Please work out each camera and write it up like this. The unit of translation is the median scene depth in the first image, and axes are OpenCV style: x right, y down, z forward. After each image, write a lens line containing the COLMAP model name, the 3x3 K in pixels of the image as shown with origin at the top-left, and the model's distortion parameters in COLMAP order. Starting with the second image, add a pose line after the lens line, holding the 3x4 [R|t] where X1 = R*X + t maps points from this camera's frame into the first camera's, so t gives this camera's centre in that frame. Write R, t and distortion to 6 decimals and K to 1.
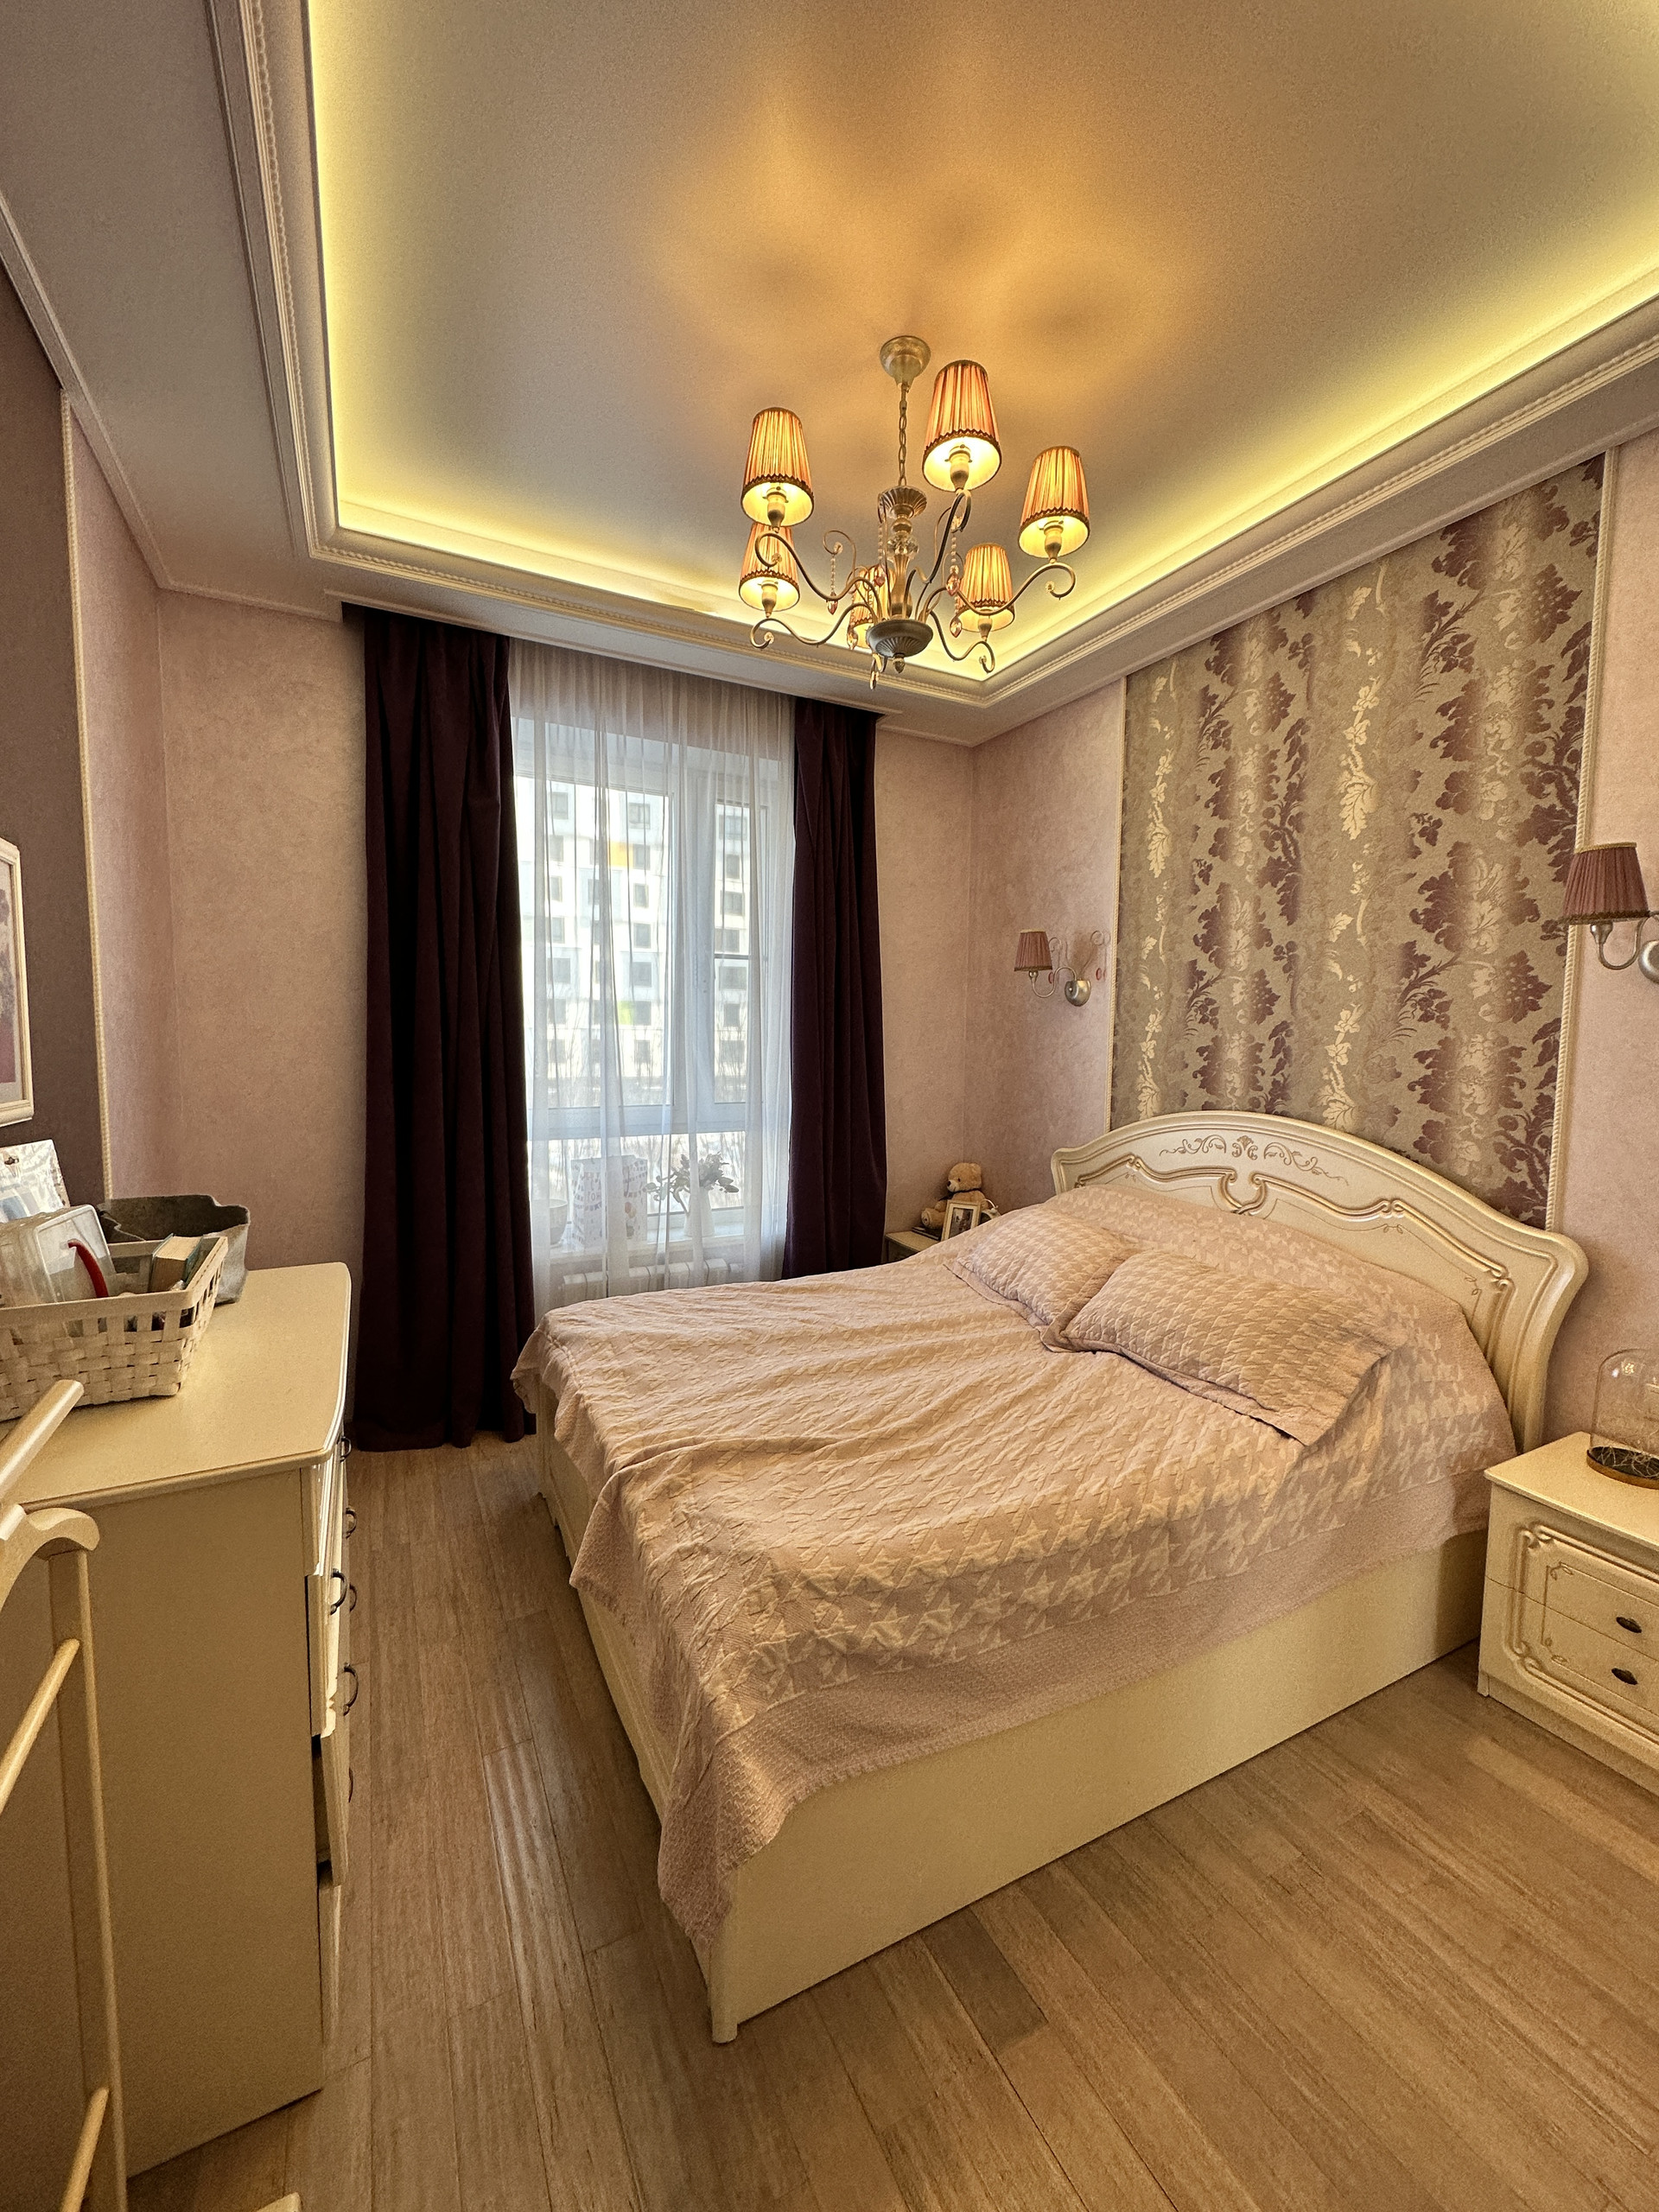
lens RADIAL K [[880.4, 0, 827.2], [0, 880.4, 1105.4], [0, 0, 1]] dist [-0.001991, 0.000073]
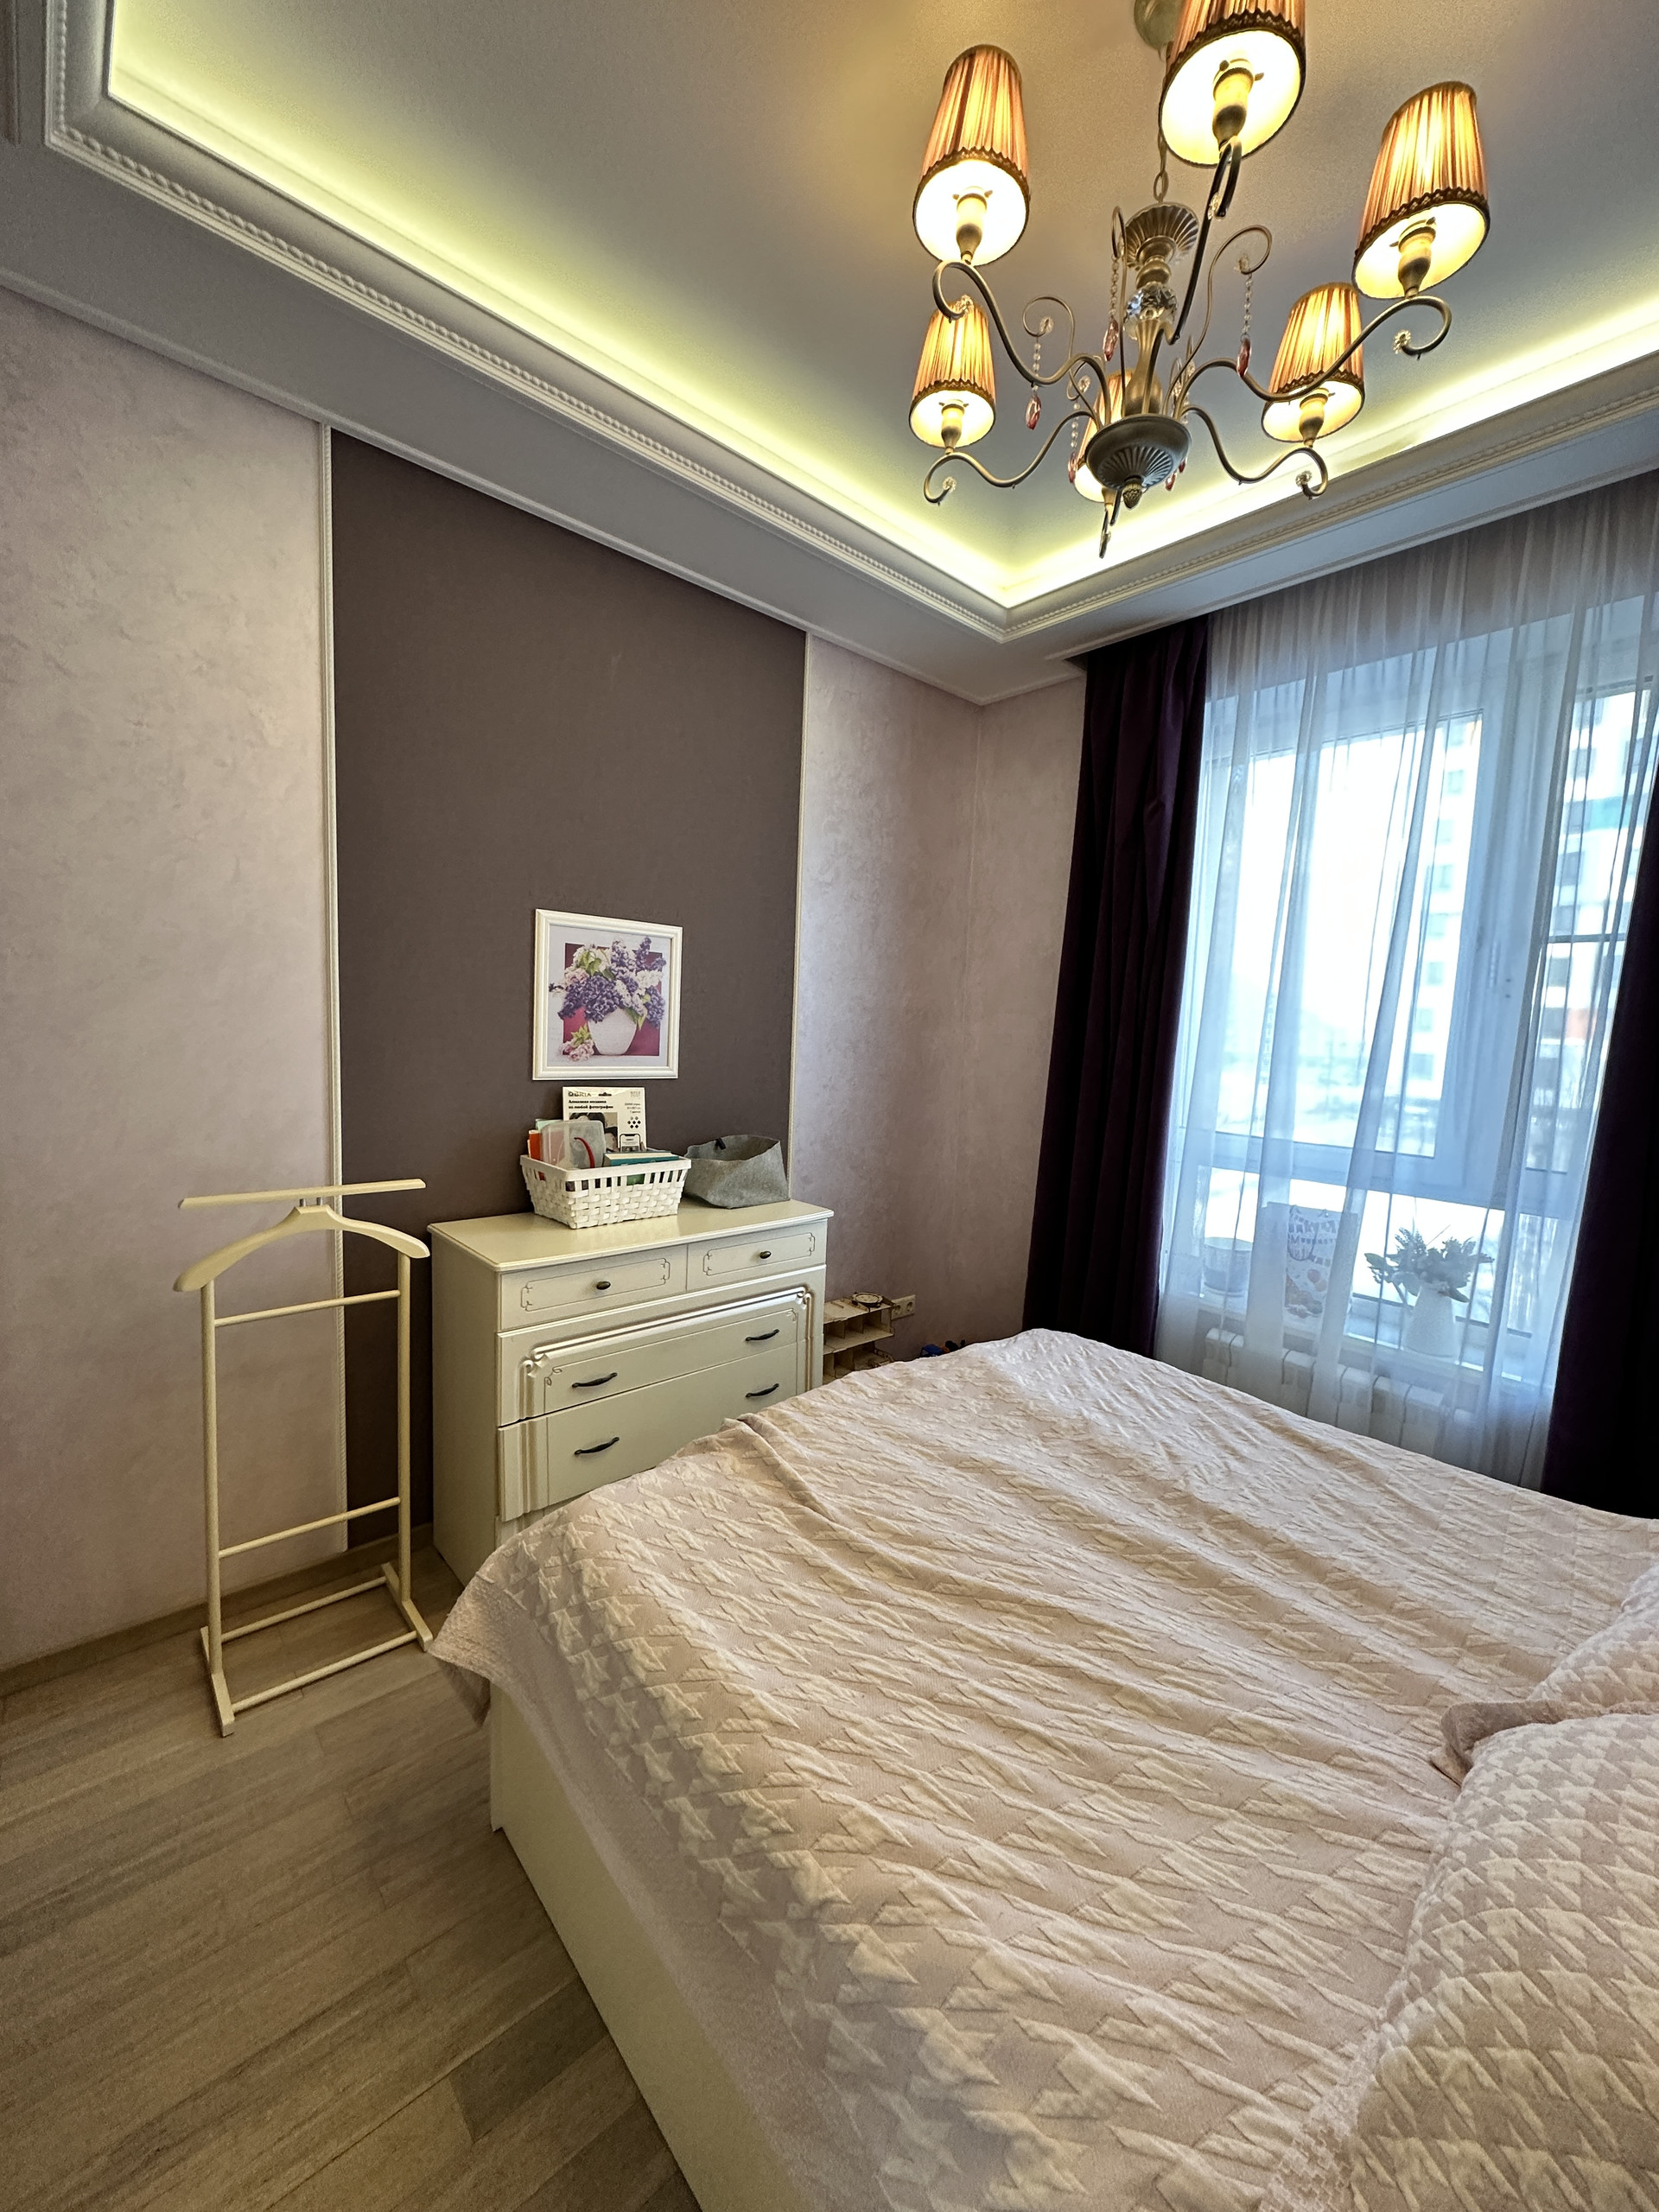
lens RADIAL K [[880.4, 0, 827.2], [0, 880.4, 1105.4], [0, 0, 1]] dist [-0.001991, 0.000073]
pose [[0.243284, 0.090586, -0.965716, 0.699476], [-0.113483, 0.991450, 0.064411, -0.061062], [0.963293, 0.093922, 0.251484, 0.649081]]
